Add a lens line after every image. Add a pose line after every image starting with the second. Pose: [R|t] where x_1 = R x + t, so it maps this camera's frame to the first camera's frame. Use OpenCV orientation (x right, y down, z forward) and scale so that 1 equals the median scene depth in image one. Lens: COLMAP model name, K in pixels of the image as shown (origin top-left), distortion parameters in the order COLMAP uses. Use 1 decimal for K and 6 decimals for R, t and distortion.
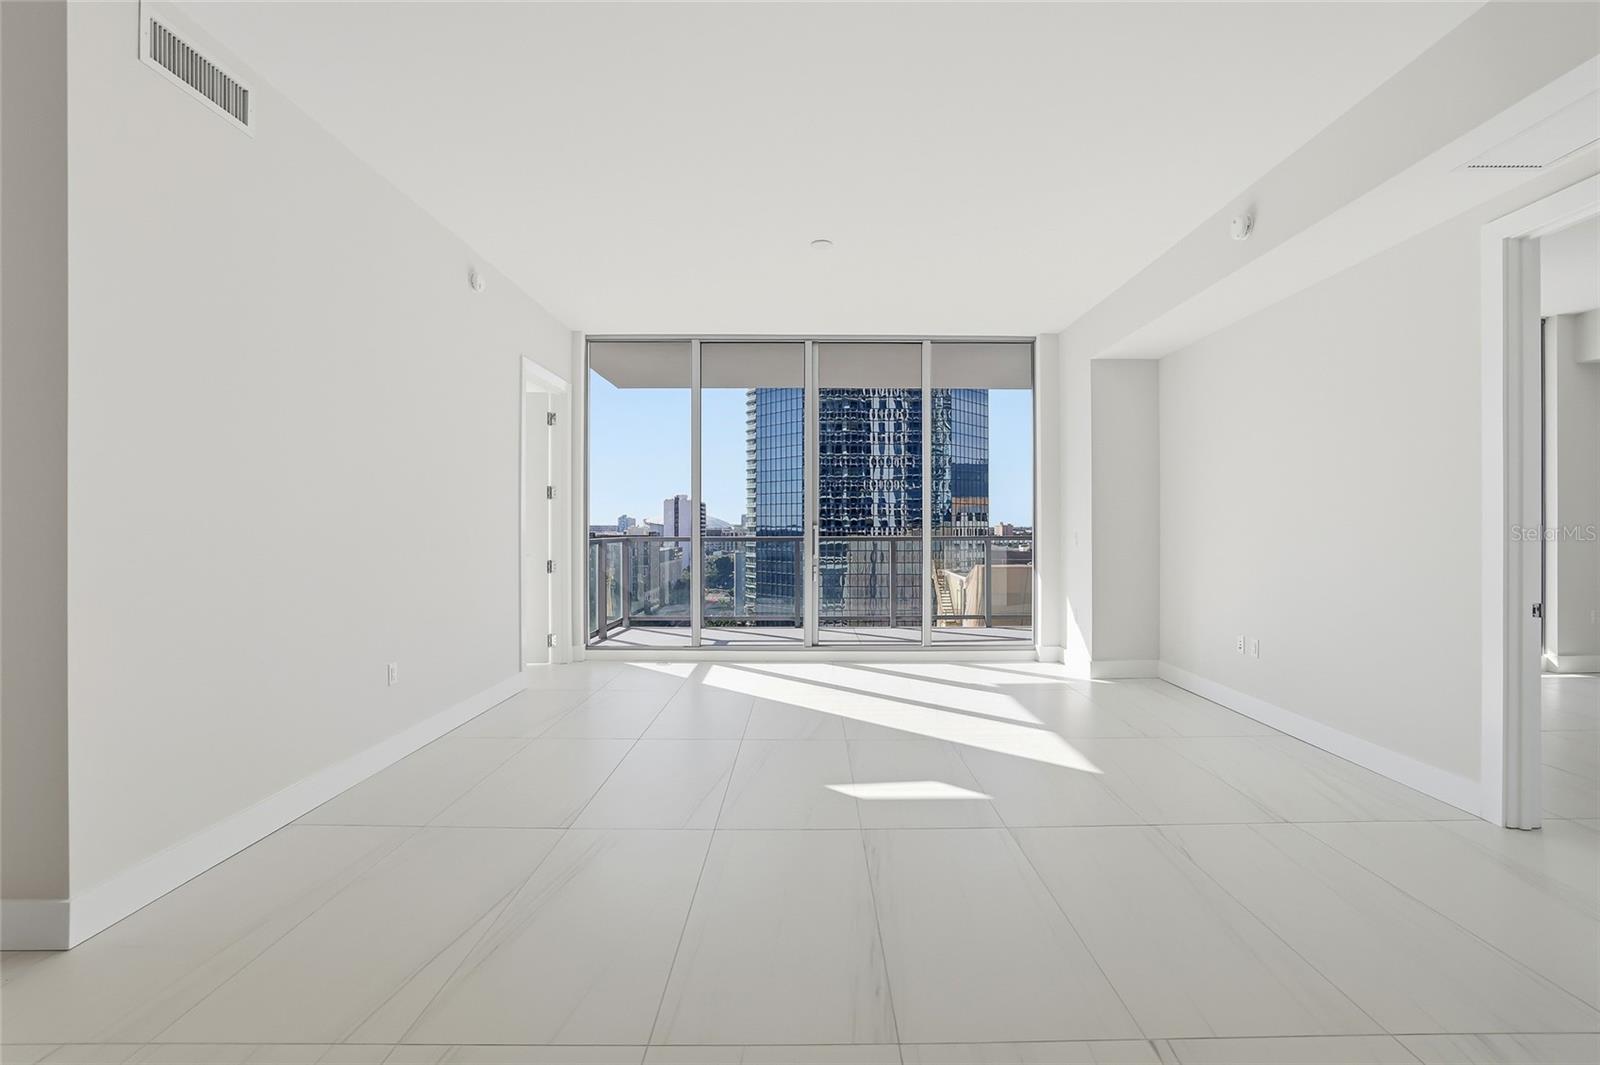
lens RADIAL K [[703.5, 0, 793.2], [0, 703.5, 532.9], [0, 0, 1]] dist [-0.046848, 0.018168]
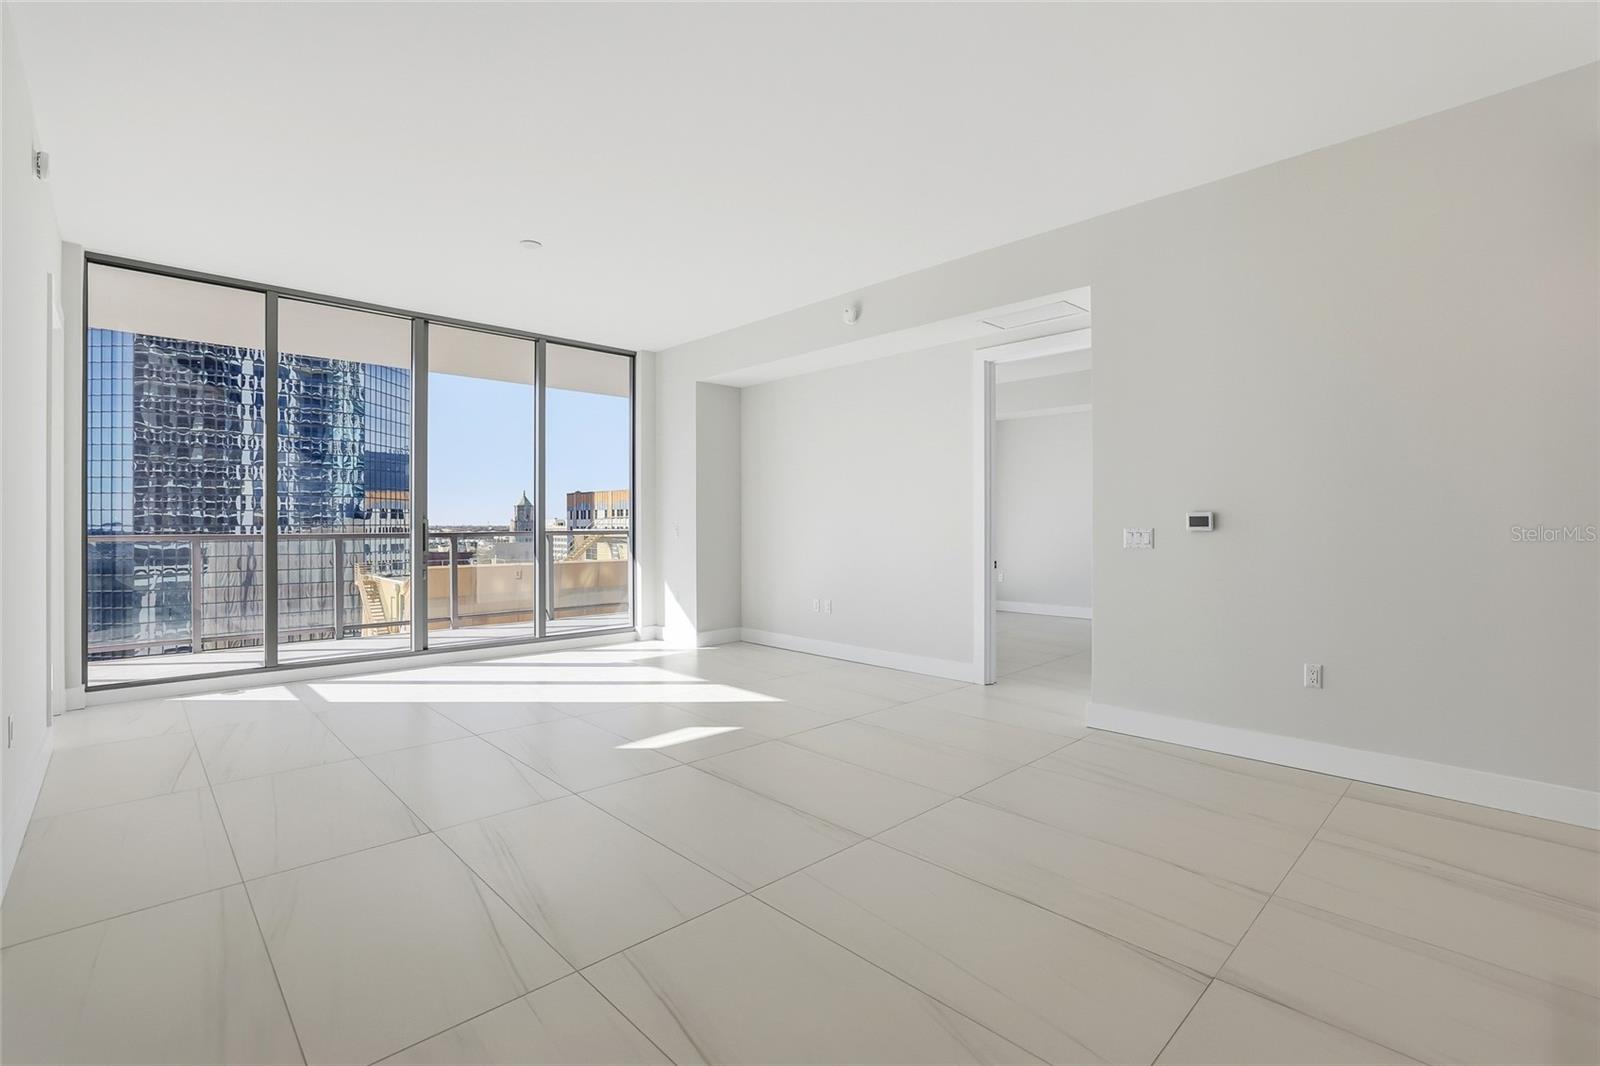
lens RADIAL K [[732.2, 0, 792.5], [0, 732.2, 527.0], [0, 0, 1]] dist [-0.046756, 0.018831]
pose [[0.726503, -0.002877, 0.687158, -0.310745], [0.006970, 0.999971, -0.003182, 0.006893], [-0.687128, 0.007101, 0.726501, -0.026876]]
